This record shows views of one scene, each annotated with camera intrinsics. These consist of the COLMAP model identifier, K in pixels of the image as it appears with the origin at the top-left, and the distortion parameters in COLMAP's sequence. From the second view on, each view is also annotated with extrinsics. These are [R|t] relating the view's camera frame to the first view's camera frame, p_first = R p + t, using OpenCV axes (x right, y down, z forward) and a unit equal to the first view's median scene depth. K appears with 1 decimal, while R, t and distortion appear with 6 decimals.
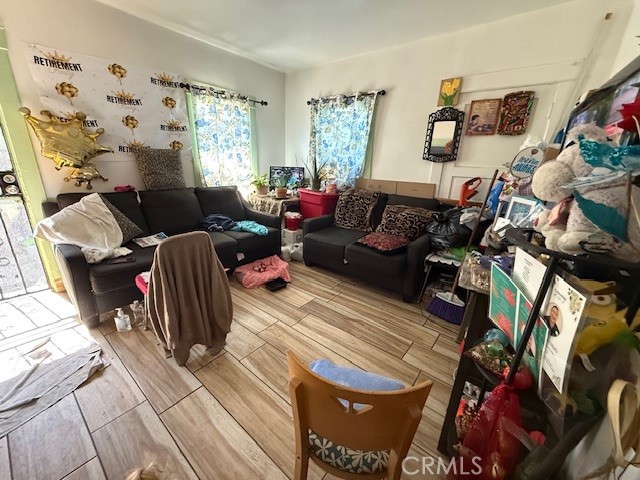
lens RADIAL K [[254.8, 0, 320.0], [0, 254.8, 240.0], [0, 0, 1]] dist [-0.001593, -0.000325]
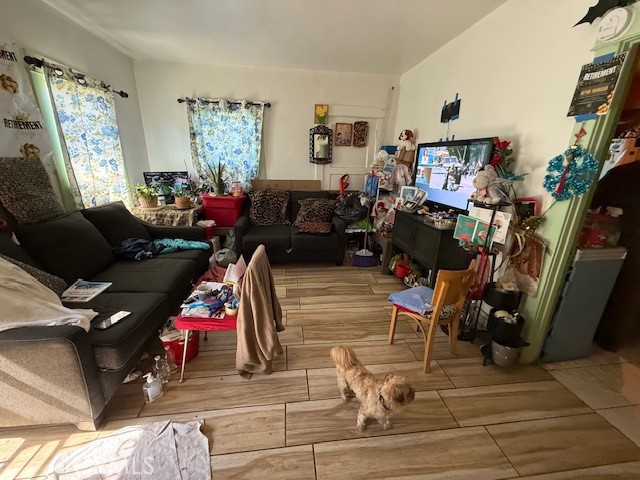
lens RADIAL K [[254.8, 0, 320.0], [0, 254.8, 240.0], [0, 0, 1]] dist [-0.001593, -0.000325]
pose [[0.695320, -0.233891, 0.679577, -0.537125], [0.212753, 0.970169, 0.116223, -0.066255], [-0.686488, 0.063770, 0.724339, 0.032043]]
